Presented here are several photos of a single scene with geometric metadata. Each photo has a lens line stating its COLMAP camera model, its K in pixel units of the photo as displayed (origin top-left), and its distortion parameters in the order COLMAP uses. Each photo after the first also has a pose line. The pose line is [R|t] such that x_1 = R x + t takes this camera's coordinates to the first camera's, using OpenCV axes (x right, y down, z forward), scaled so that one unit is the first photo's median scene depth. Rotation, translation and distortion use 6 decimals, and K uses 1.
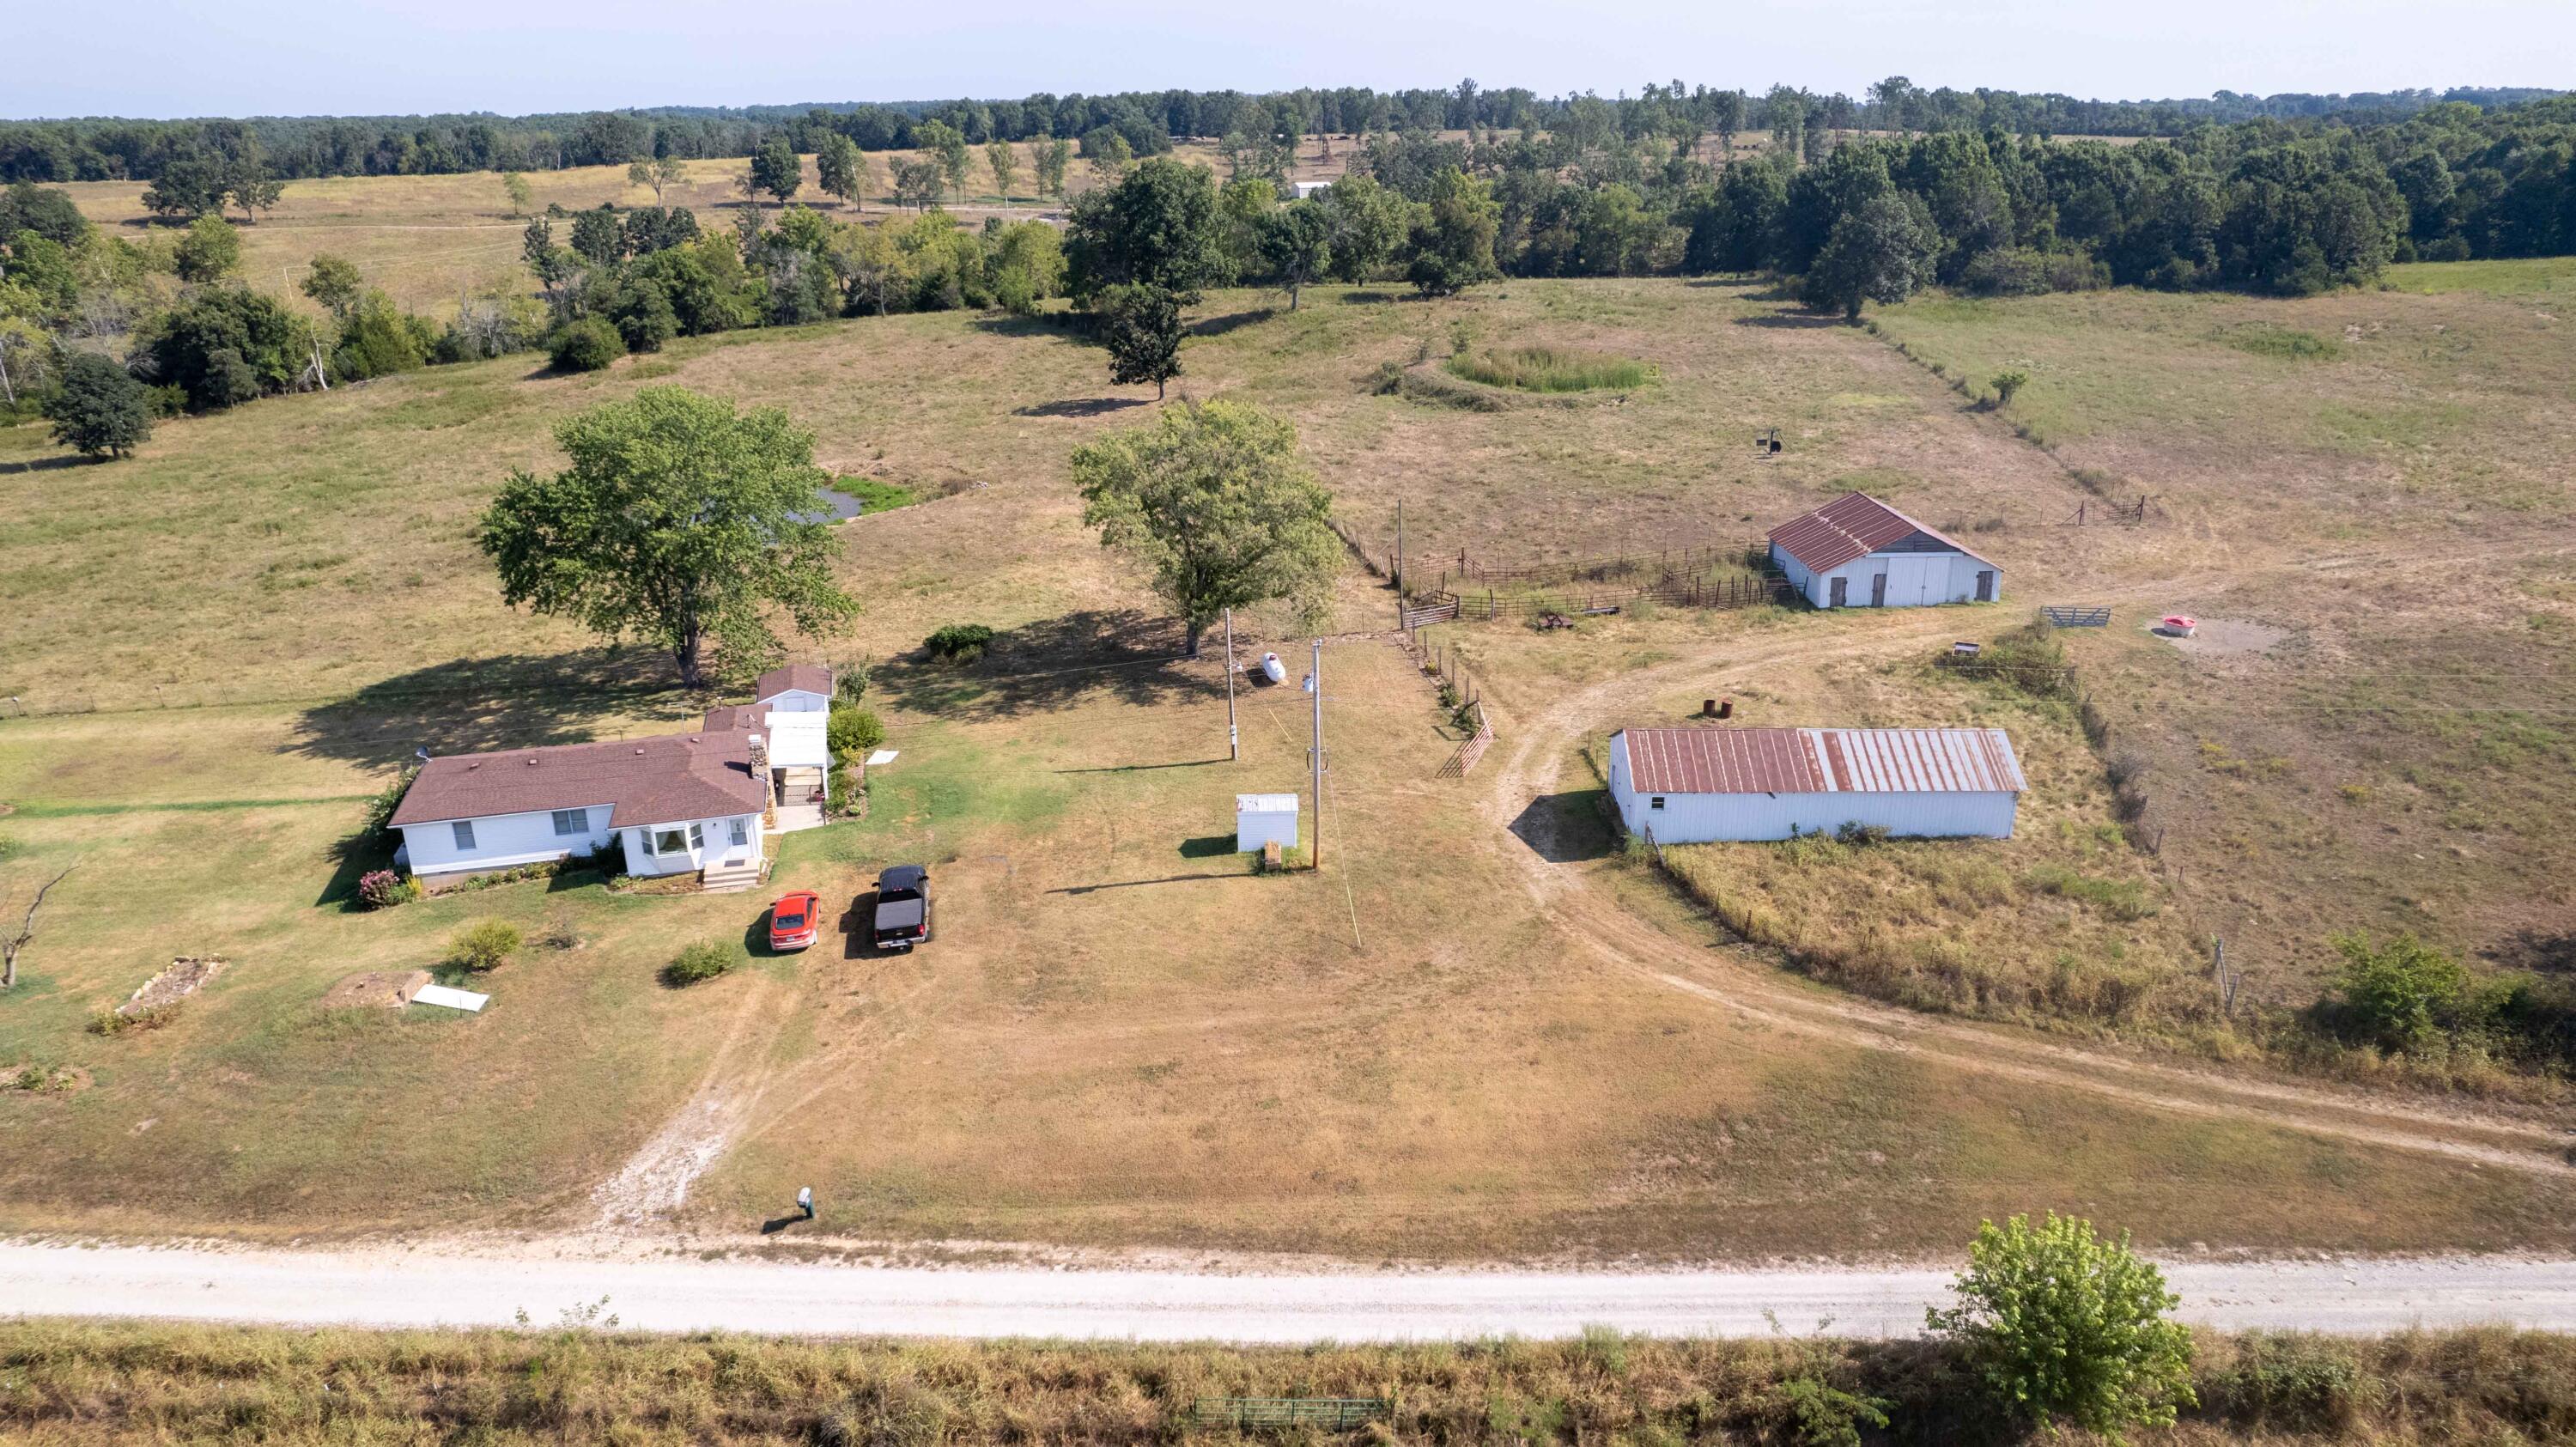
lens RADIAL K [[1657.5, 0, 1288.0], [0, 1657.5, 723.5], [0, 0, 1]] dist [-0.047458, 0.002122]
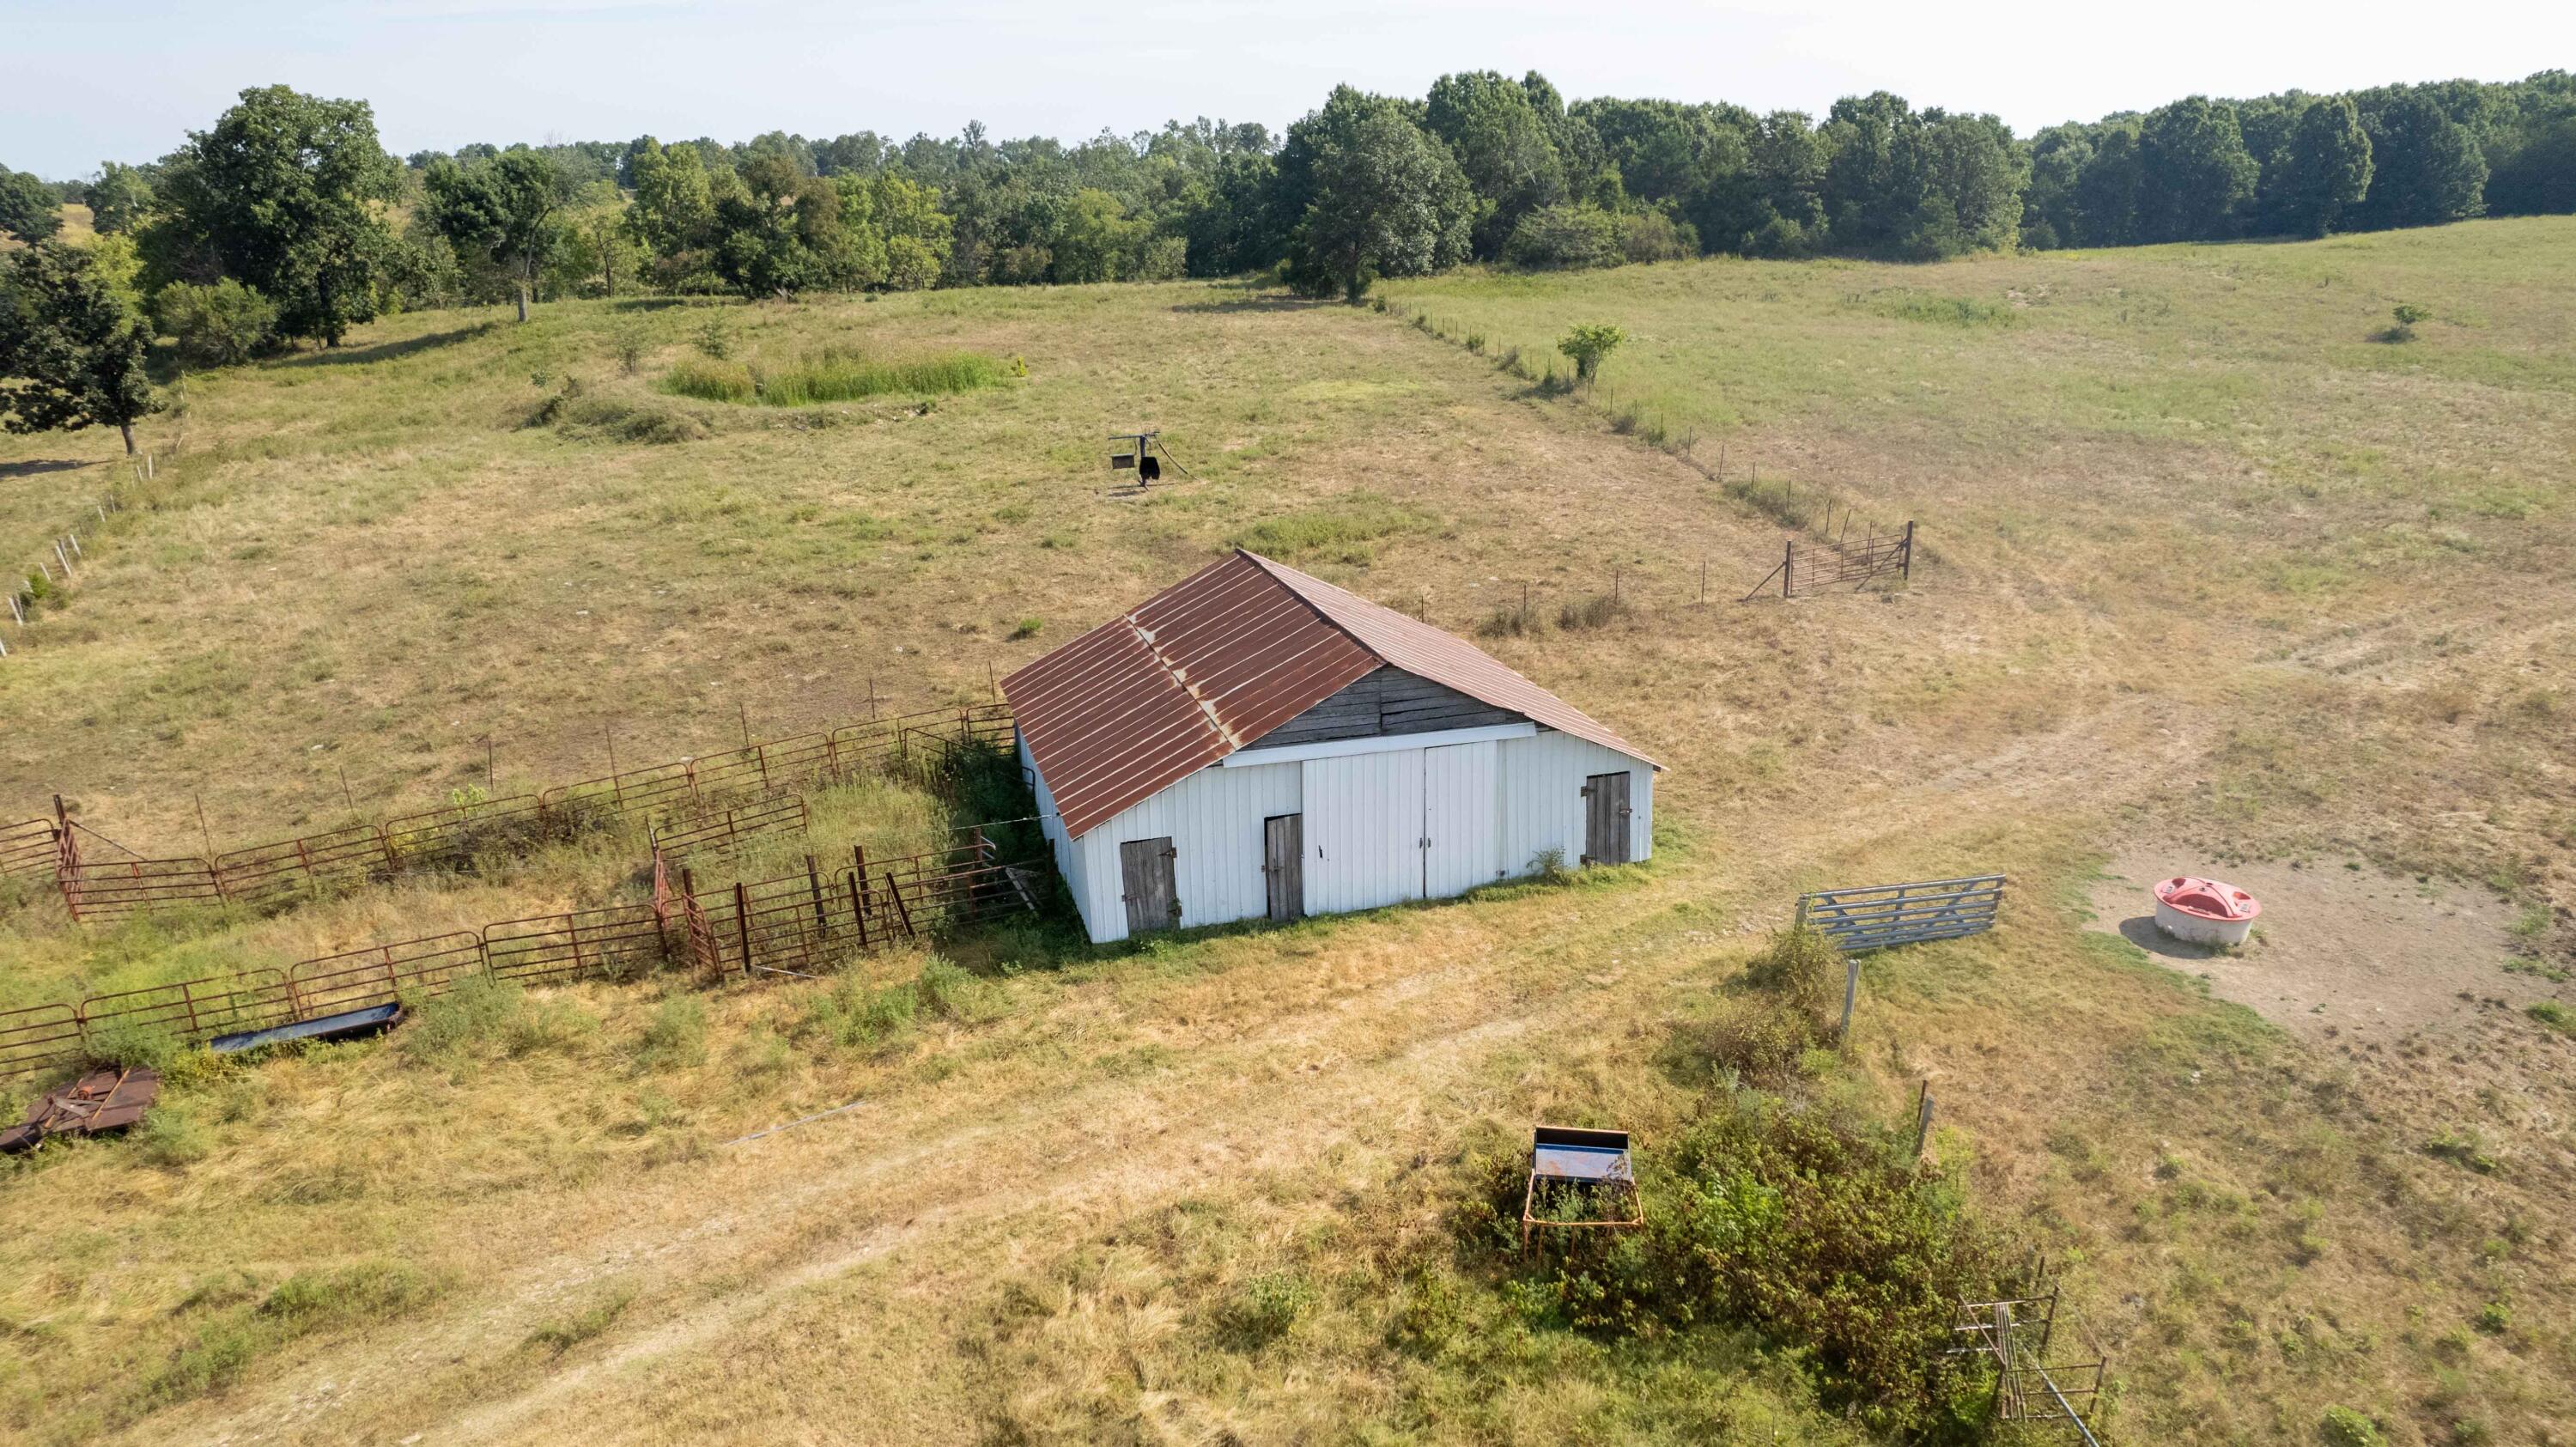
lens RADIAL K [[1657.5, 0, 1288.0], [0, 1657.5, 723.5], [0, 0, 1]] dist [-0.047458, 0.002122]
pose [[0.970570, -0.077297, 0.228076, 0.201291], [0.088402, 0.995326, -0.038869, -0.065793], [-0.224006, 0.057887, 0.972867, 0.482951]]
